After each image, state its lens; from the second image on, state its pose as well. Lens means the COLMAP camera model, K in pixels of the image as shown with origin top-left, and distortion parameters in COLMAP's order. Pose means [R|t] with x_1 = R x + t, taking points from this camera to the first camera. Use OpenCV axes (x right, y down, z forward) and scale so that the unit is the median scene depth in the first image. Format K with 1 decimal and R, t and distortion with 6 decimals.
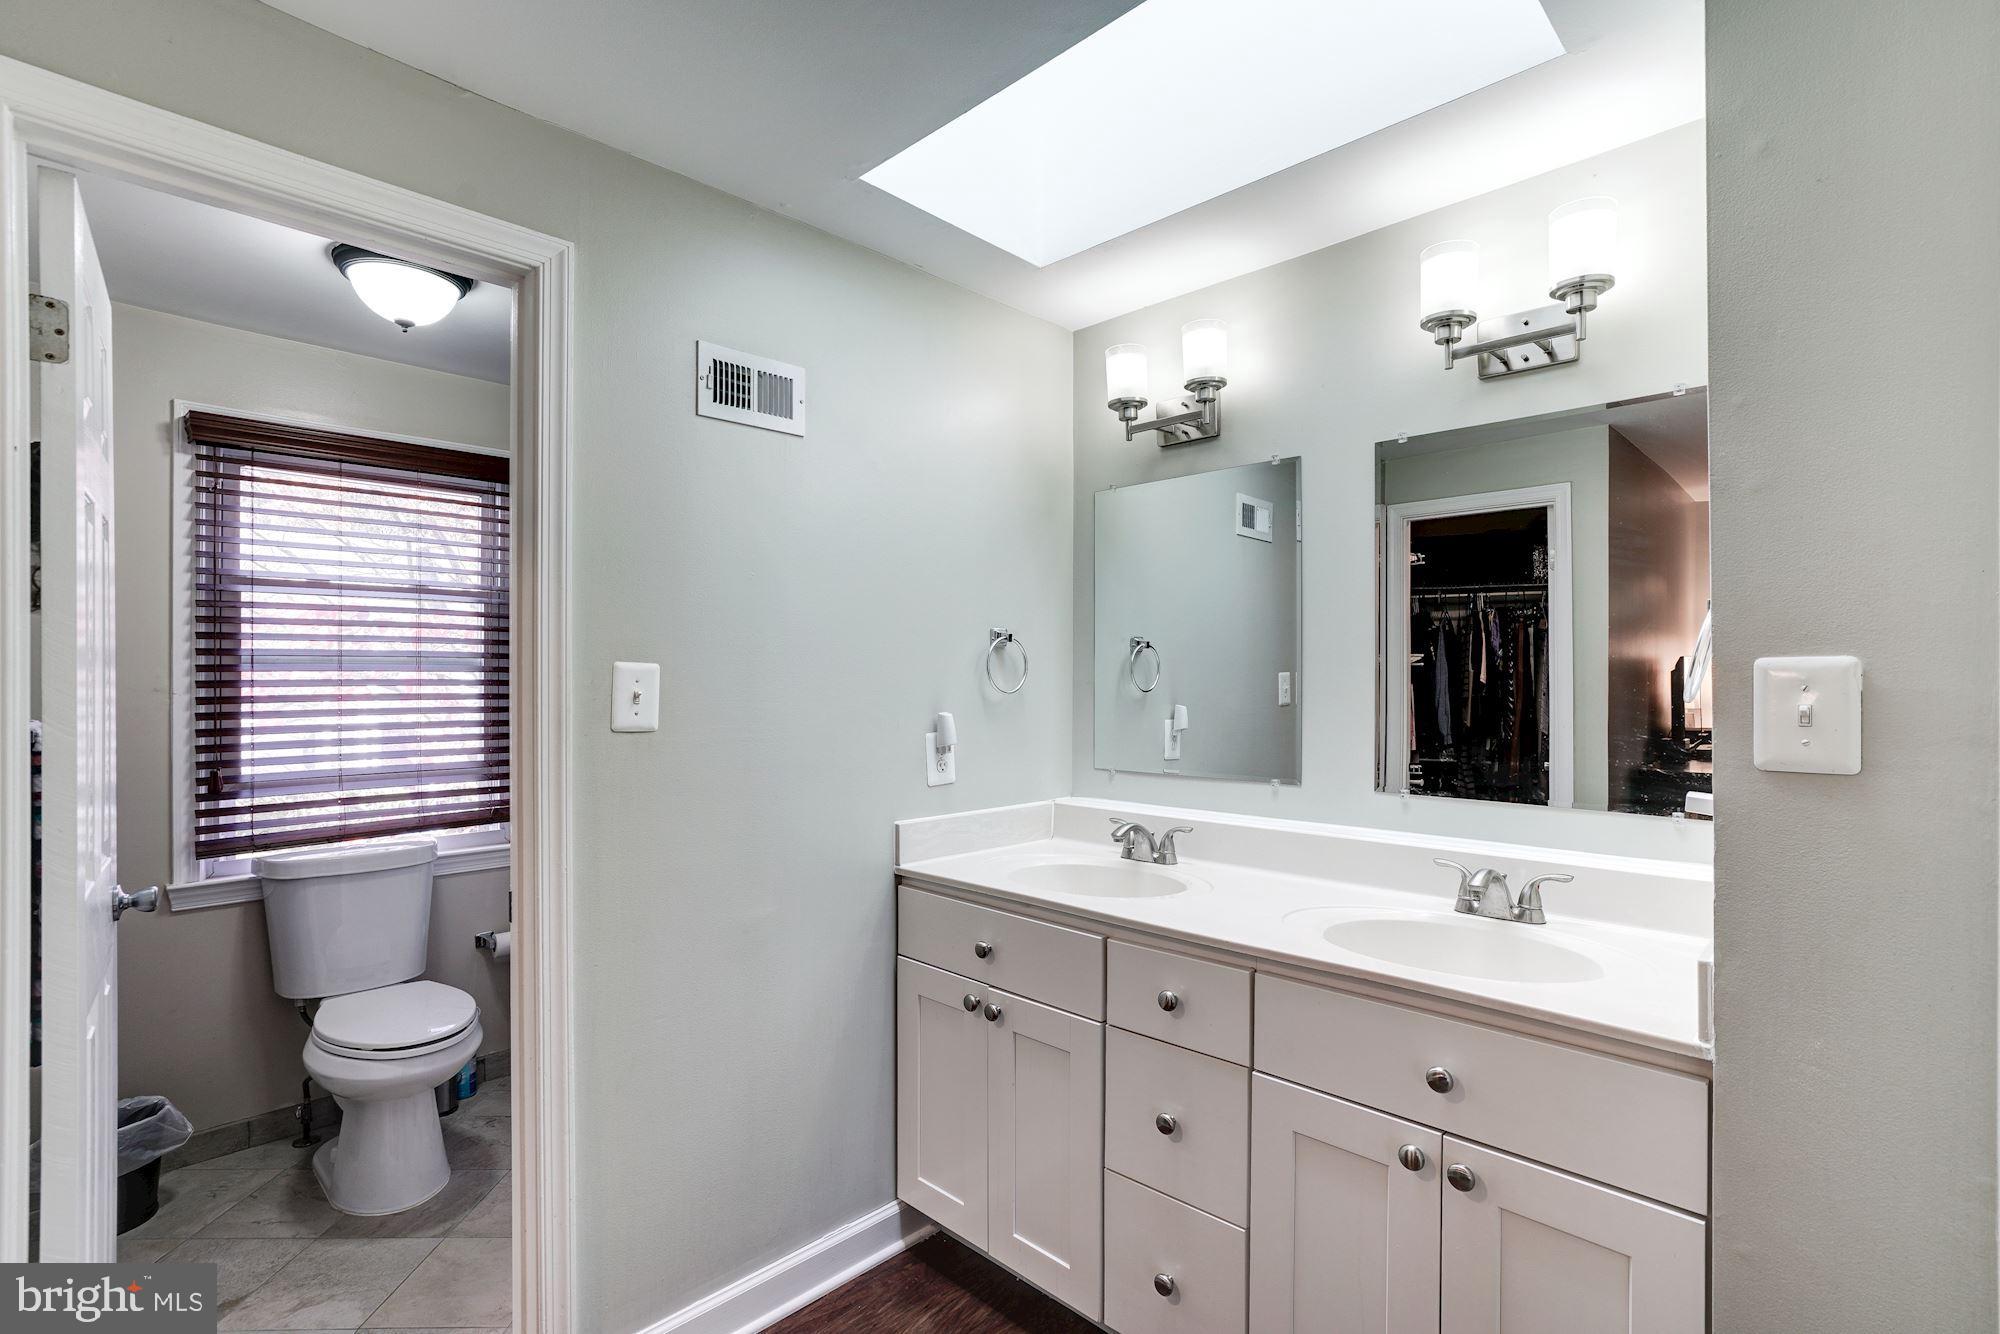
lens RADIAL K [[941.2, 0, 1041.6], [0, 941.2, 677.7], [0, 0, 1]] dist [-0.024225, 0.011475]
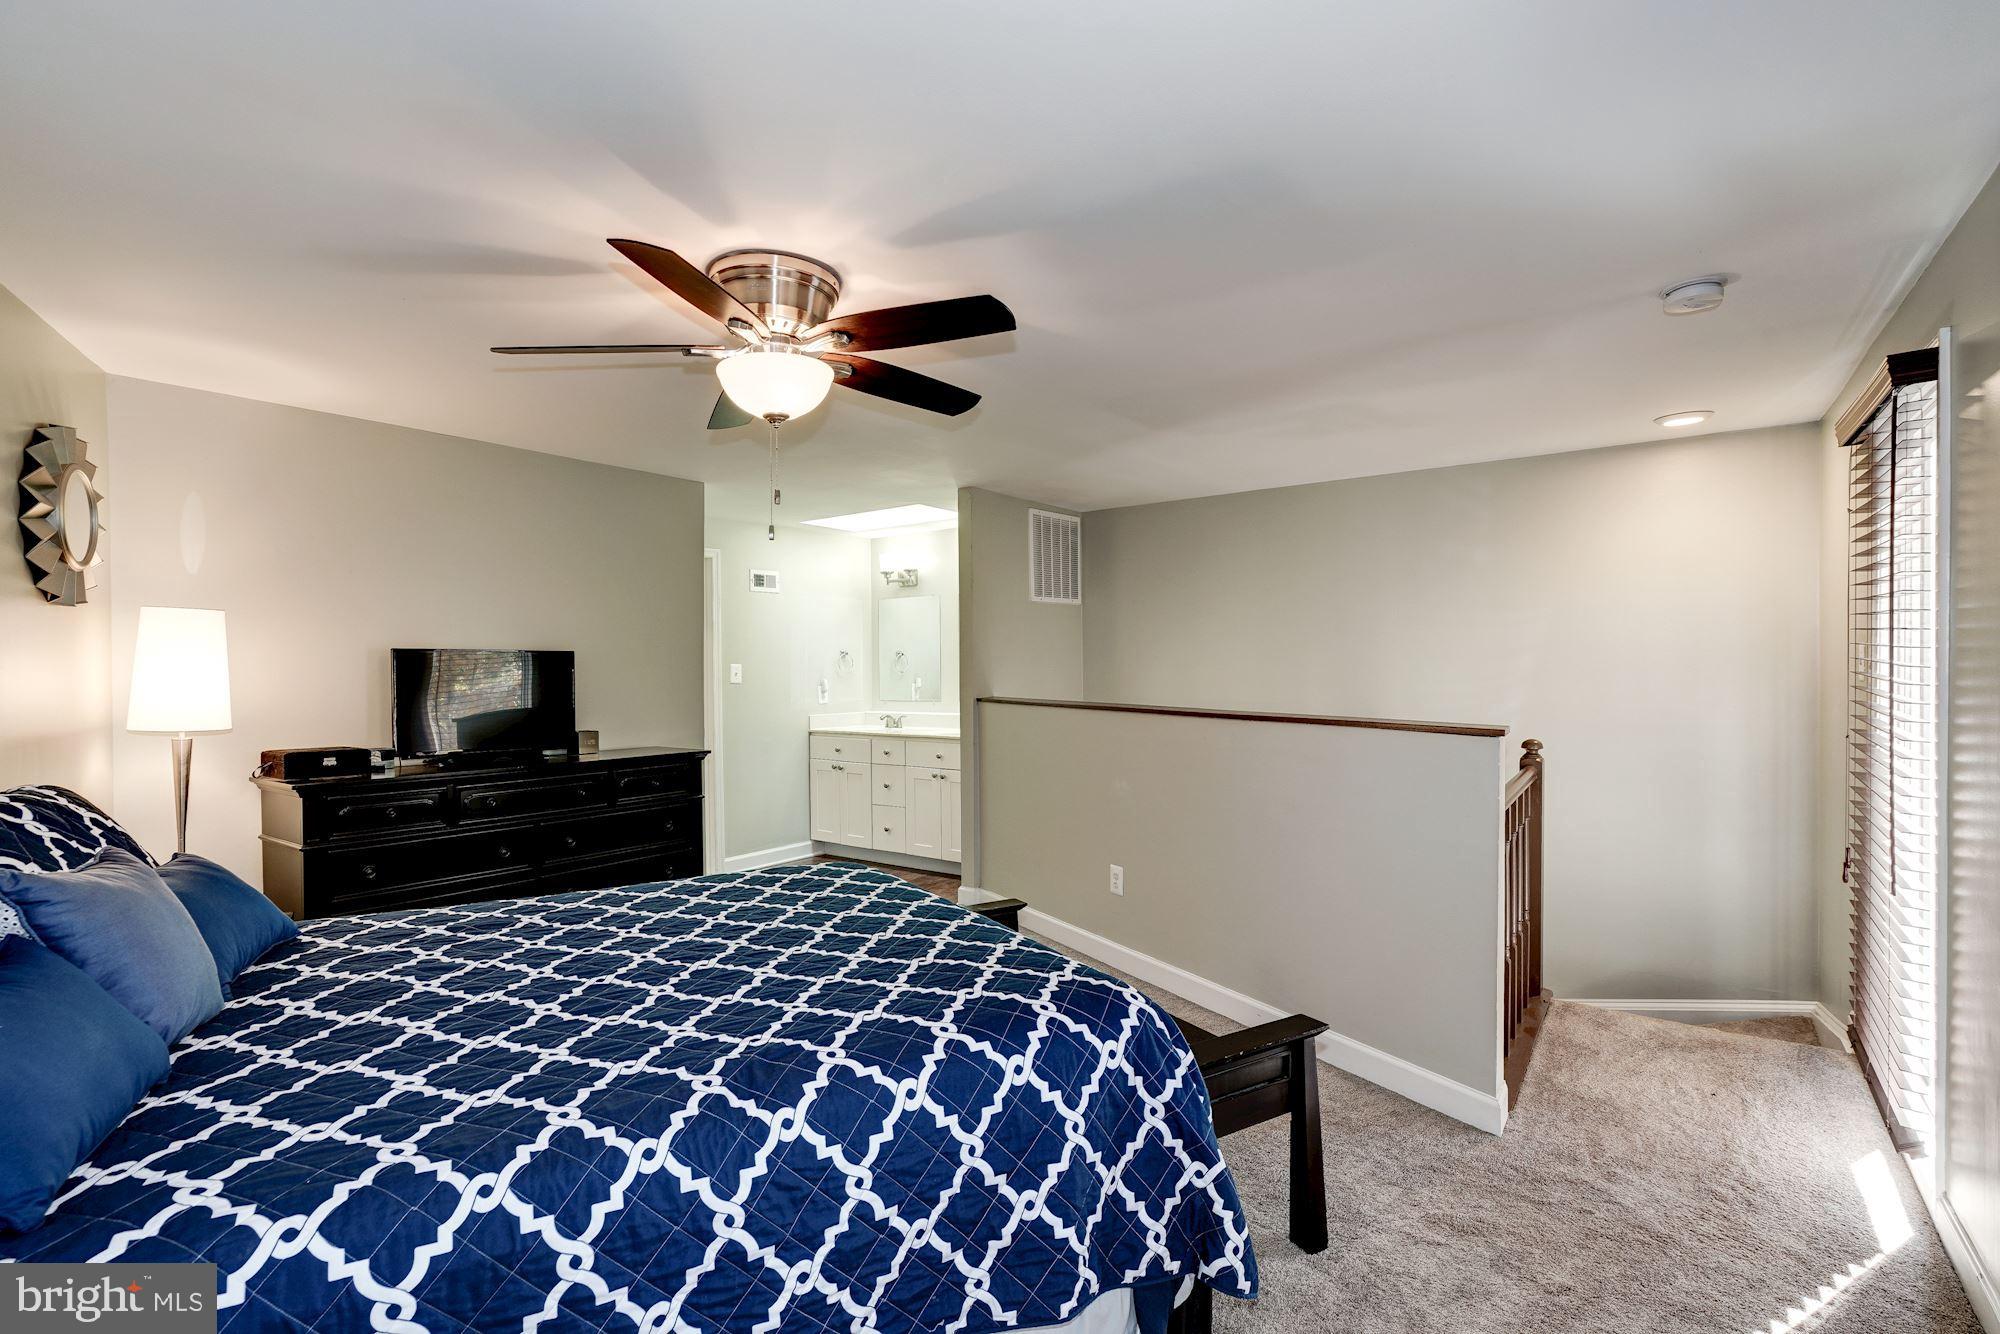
lens RADIAL K [[941.2, 0, 1007.7], [0, 941.2, 668.8], [0, 0, 1]] dist [-0.024225, 0.011475]
pose [[0.995116, -0.010803, 0.098116, 0.214296], [0.010695, 0.999941, 0.001624, 0.006792], [-0.098128, -0.000567, 0.995174, -2.377831]]
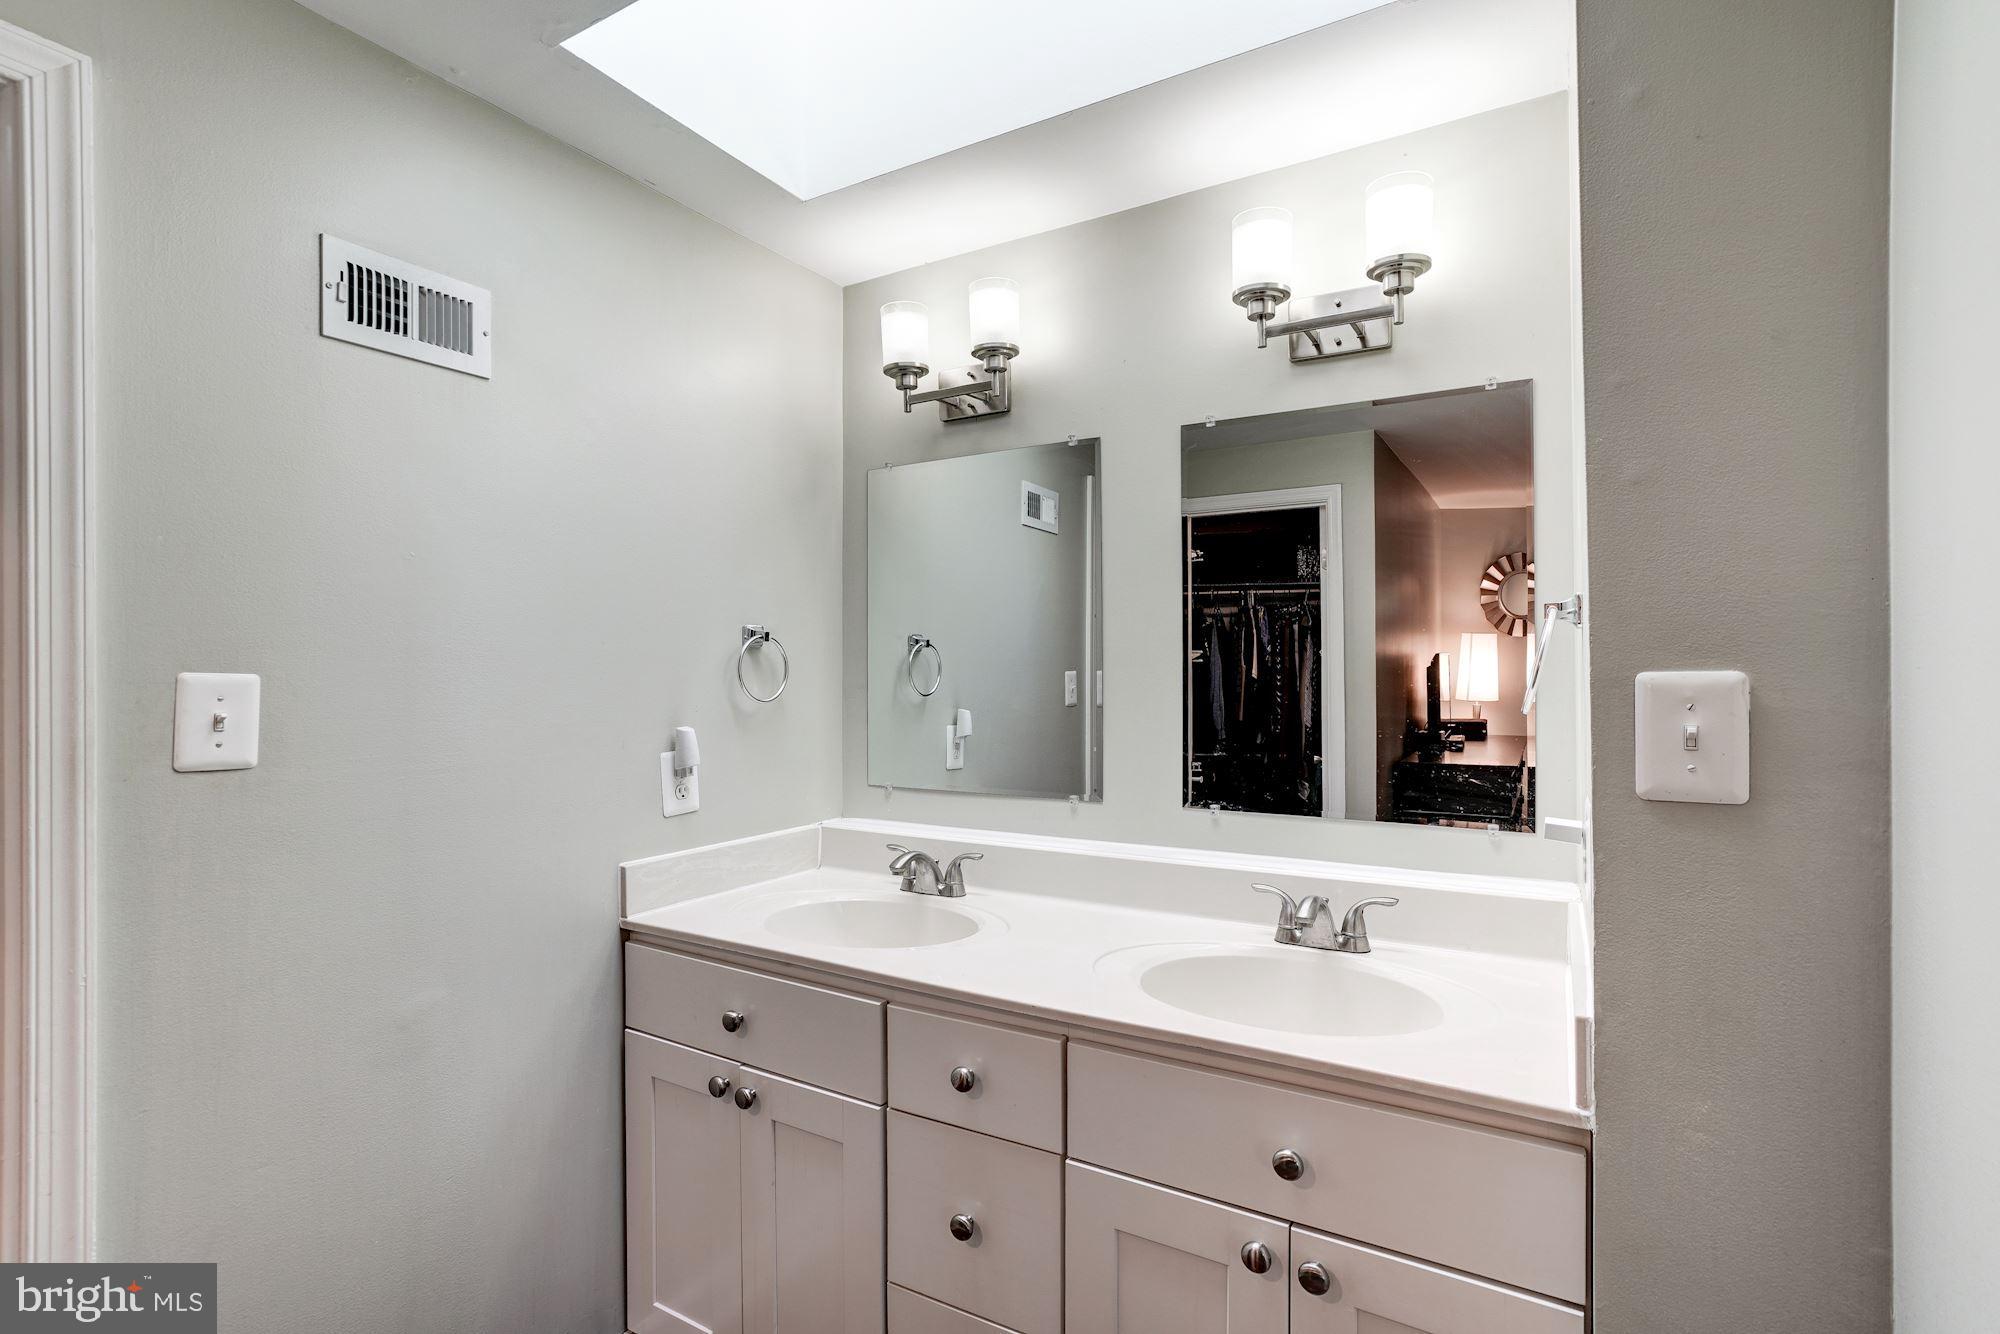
lens RADIAL K [[941.2, 0, 1048.5], [0, 941.2, 661.5], [0, 0, 1]] dist [-0.024225, 0.011475]
pose [[0.969275, -0.003916, 0.245947, 0.004773], [0.005948, 0.999954, -0.007517, -0.014662], [-0.245907, 0.008749, 0.969254, 0.146430]]
